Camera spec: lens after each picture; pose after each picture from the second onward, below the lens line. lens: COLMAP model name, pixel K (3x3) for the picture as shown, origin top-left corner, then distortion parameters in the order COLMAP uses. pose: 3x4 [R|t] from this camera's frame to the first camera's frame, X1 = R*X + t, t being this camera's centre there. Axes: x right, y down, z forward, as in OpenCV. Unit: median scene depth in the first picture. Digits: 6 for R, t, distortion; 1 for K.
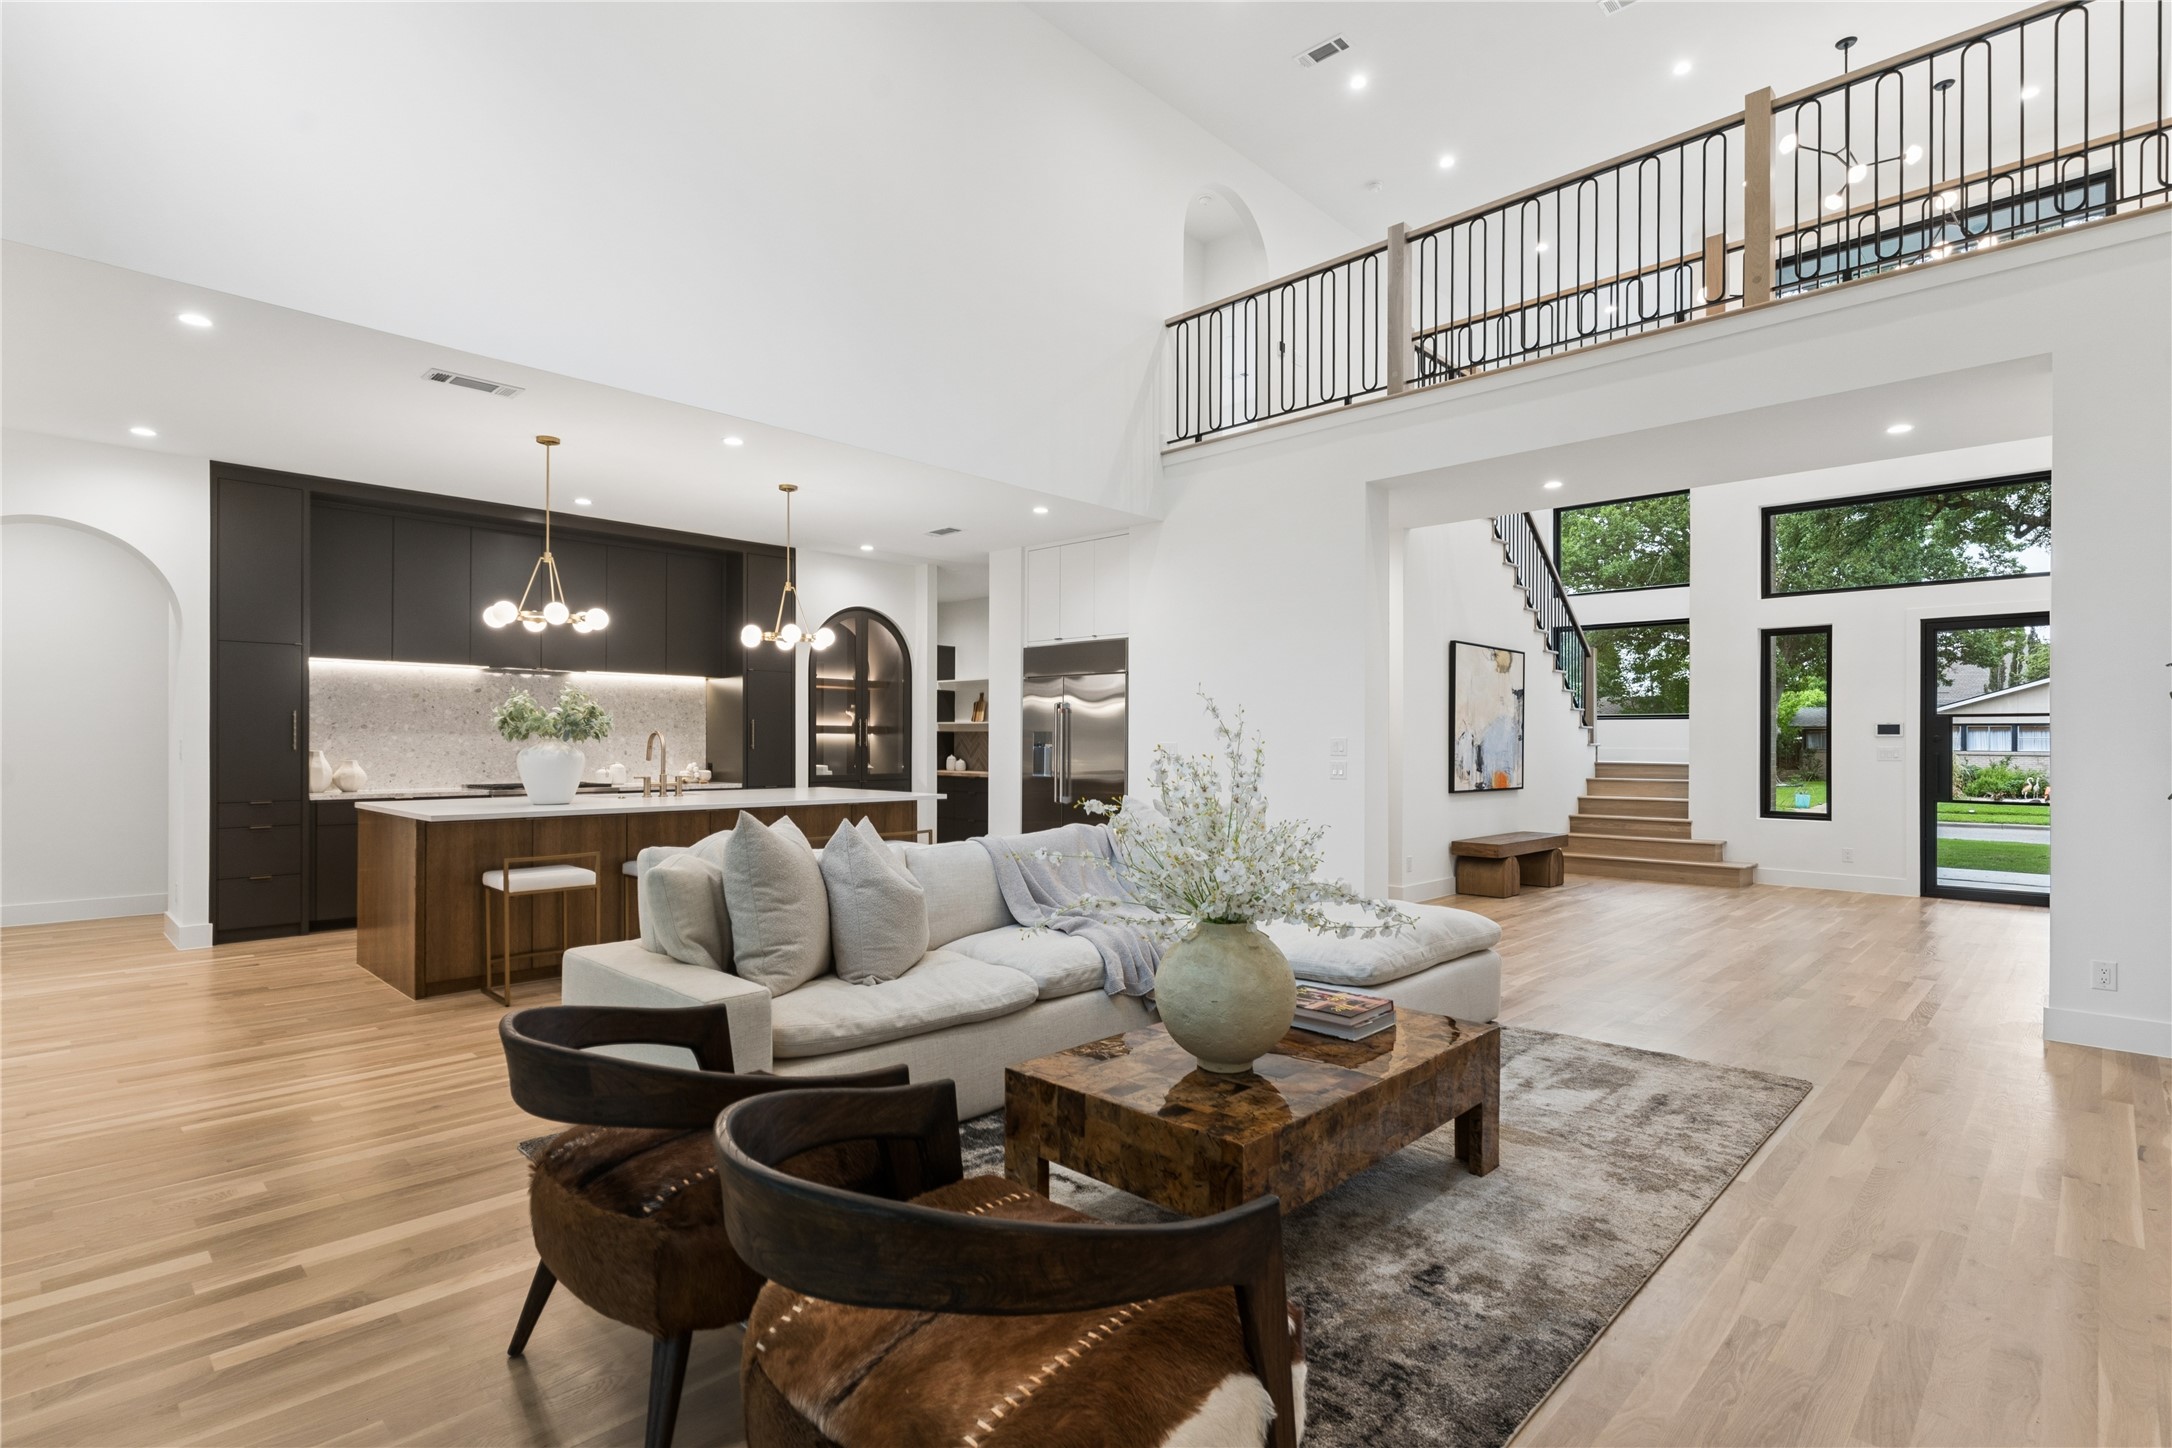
lens RADIAL K [[1044.0, 0, 1077.3], [0, 1044.0, 739.8], [0, 0, 1]] dist [0.003070, 0.002299]
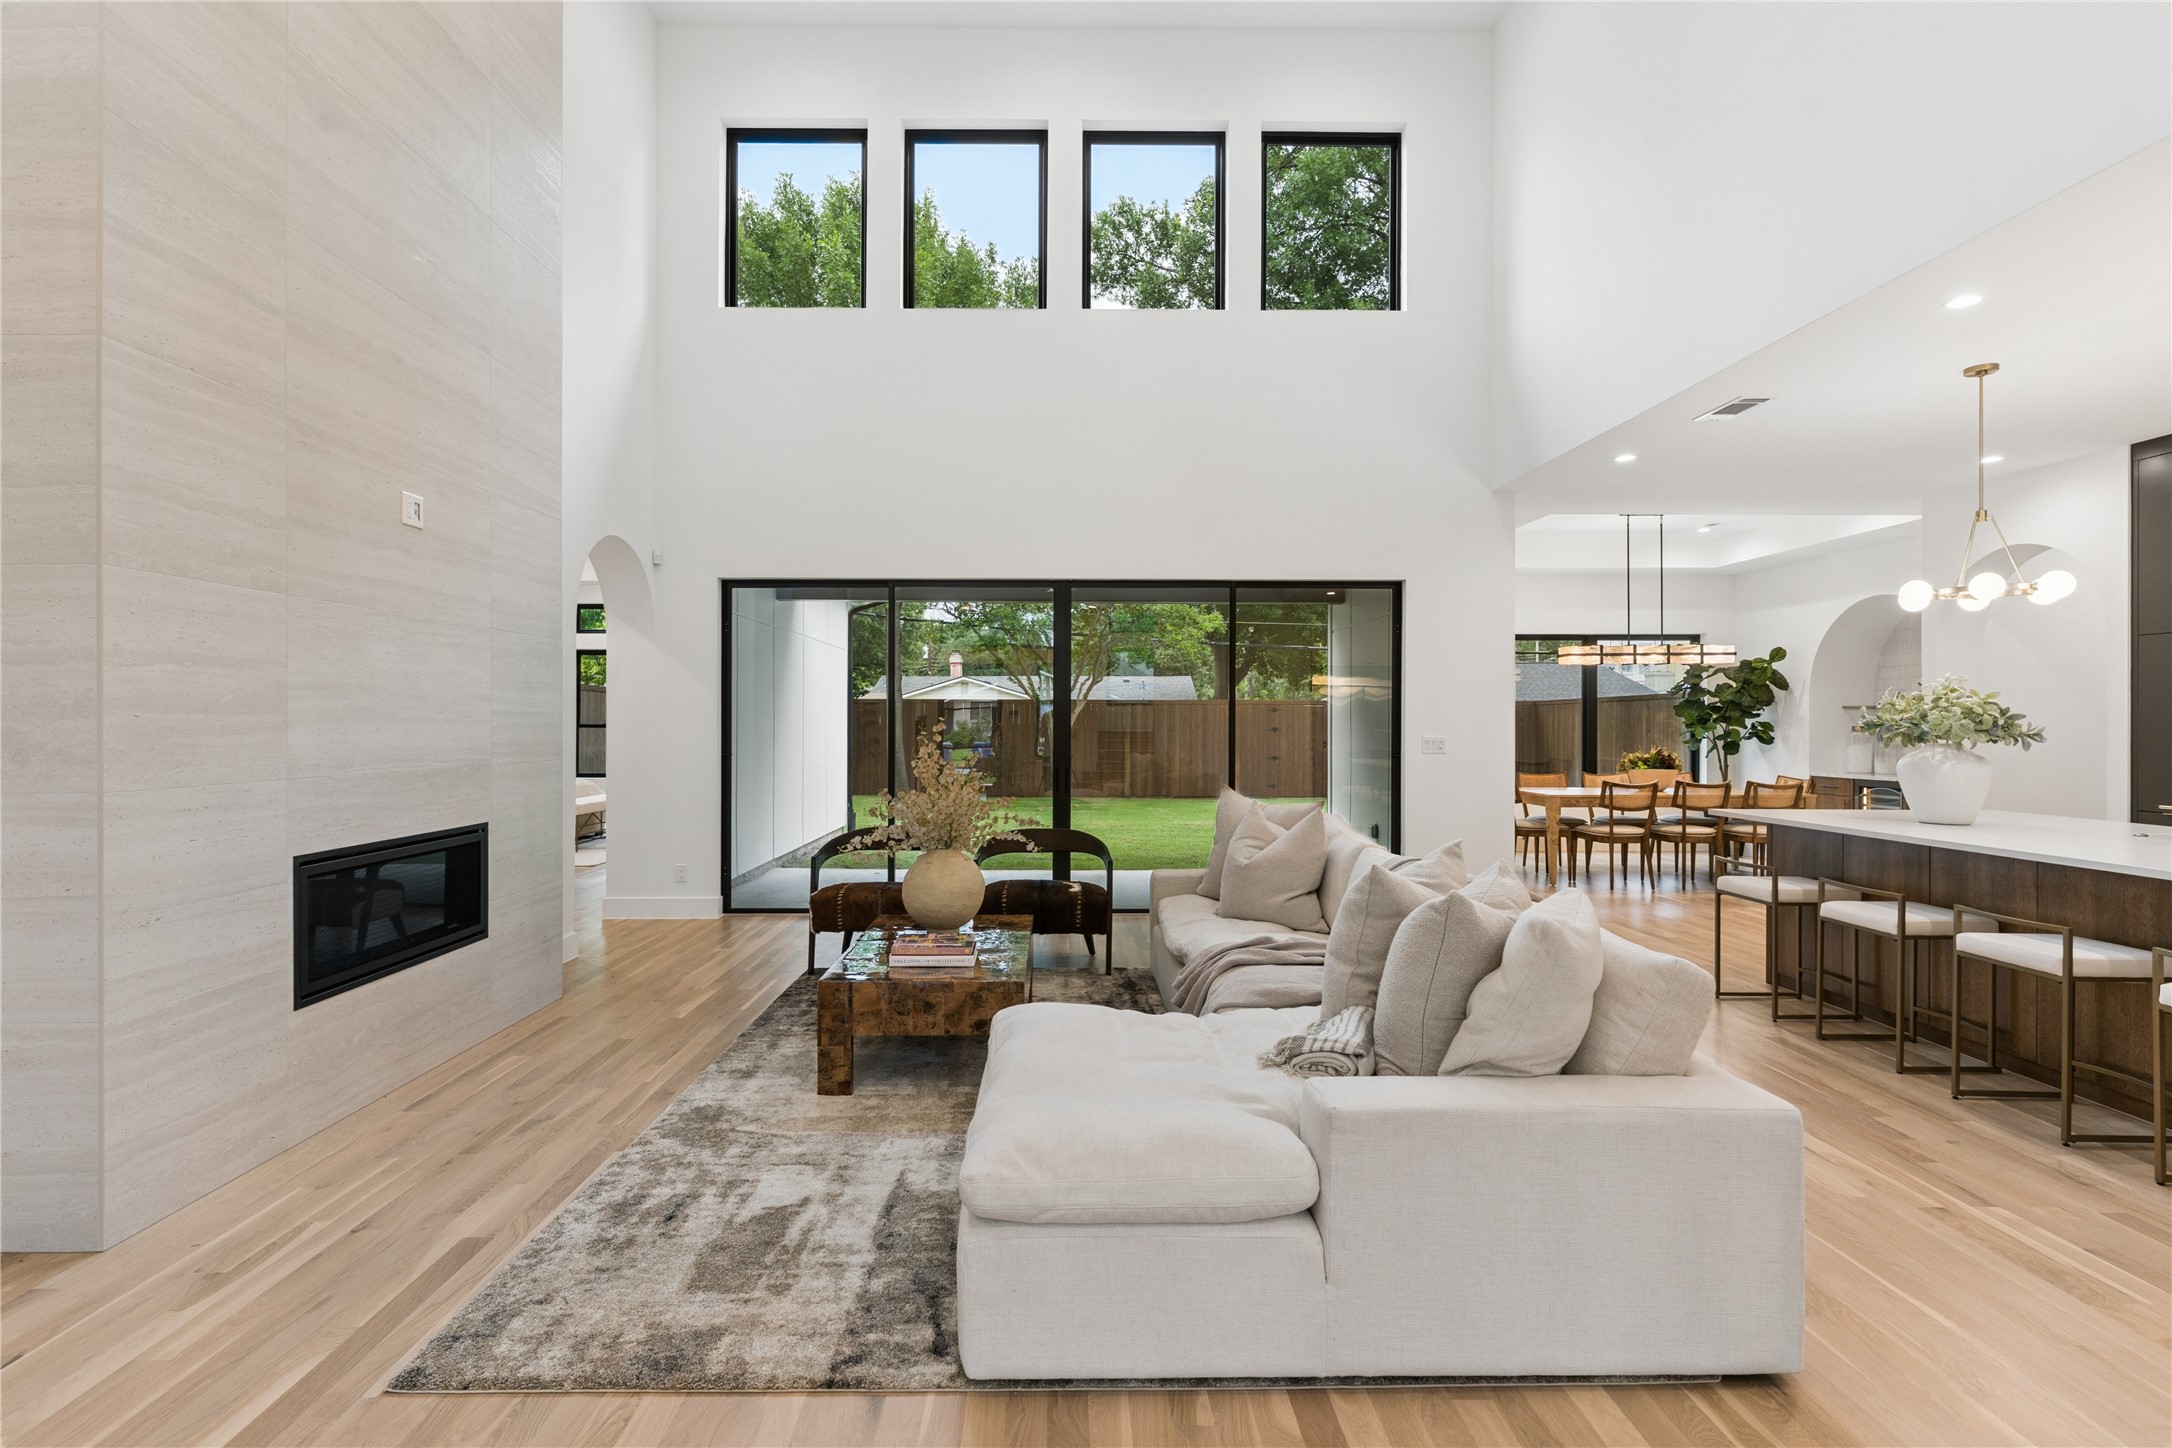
lens RADIAL K [[1044.0, 0, 1074.8], [0, 1044.0, 726.0], [0, 0, 1]] dist [0.003070, 0.002299]
pose [[-0.707001, -0.001694, -0.707211, 0.424971], [-0.004168, 0.999990, 0.001771, -0.010388], [0.707200, 0.004200, -0.707001, 0.835417]]
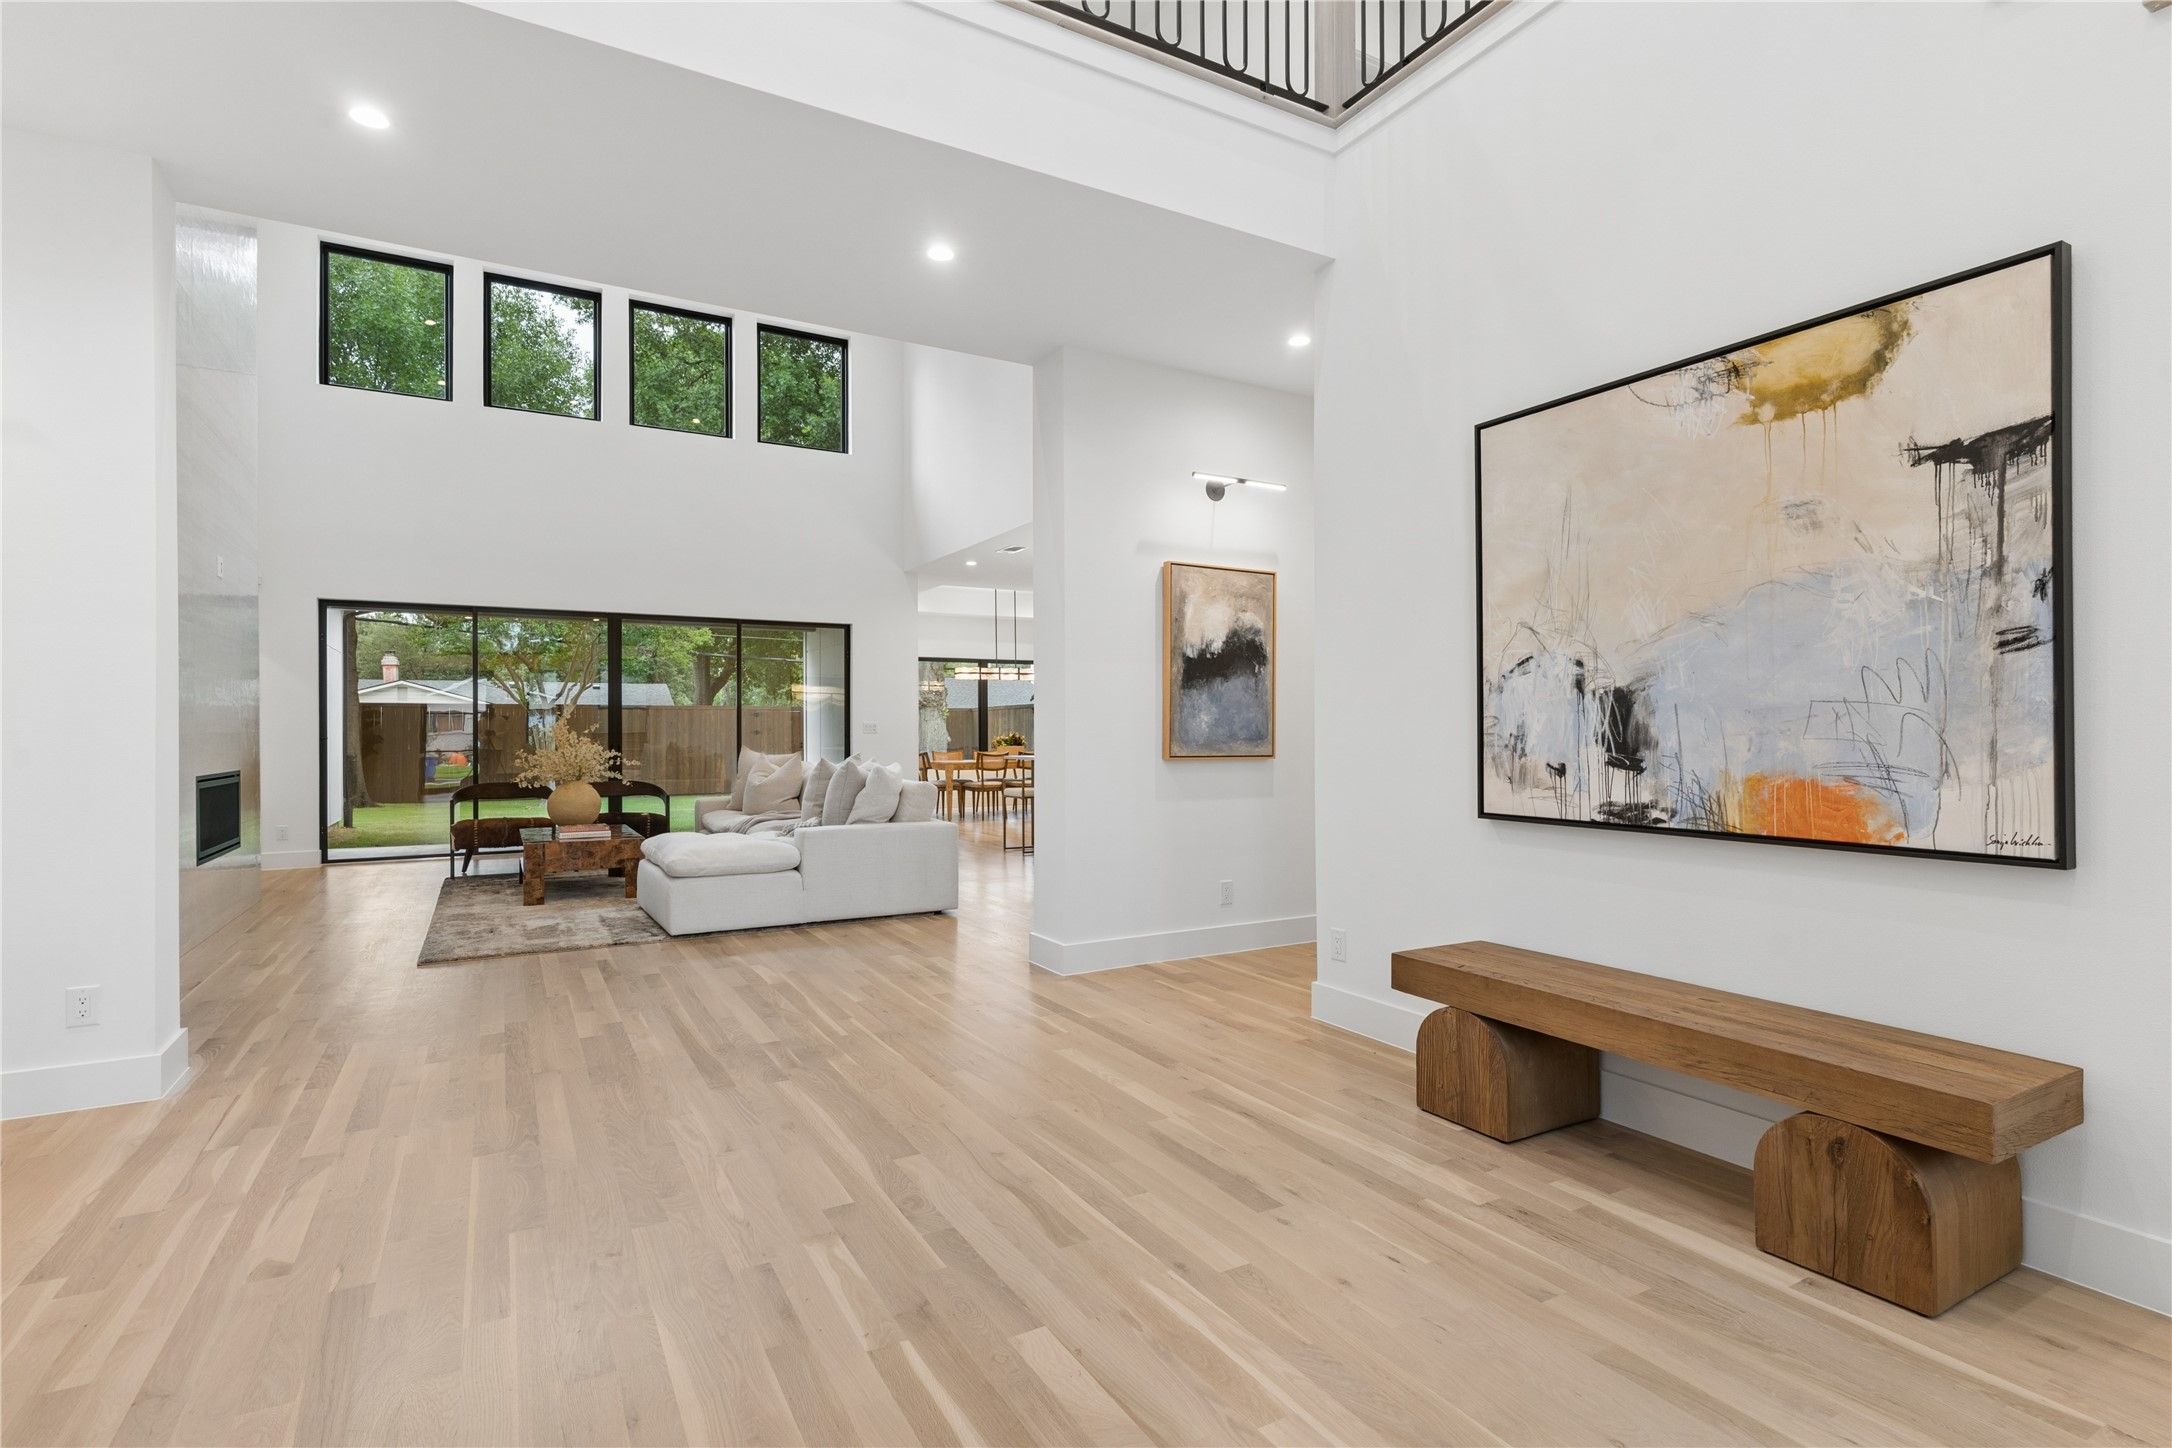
lens RADIAL K [[1044.0, 0, 1078.5], [0, 1044.0, 722.7], [0, 0, 1]] dist [0.003070, 0.002299]
pose [[-0.286663, -0.010131, -0.957978, 0.888694], [0.003562, 0.999926, -0.011641, 0.018560], [0.958025, -0.006749, -0.286605, 1.119789]]
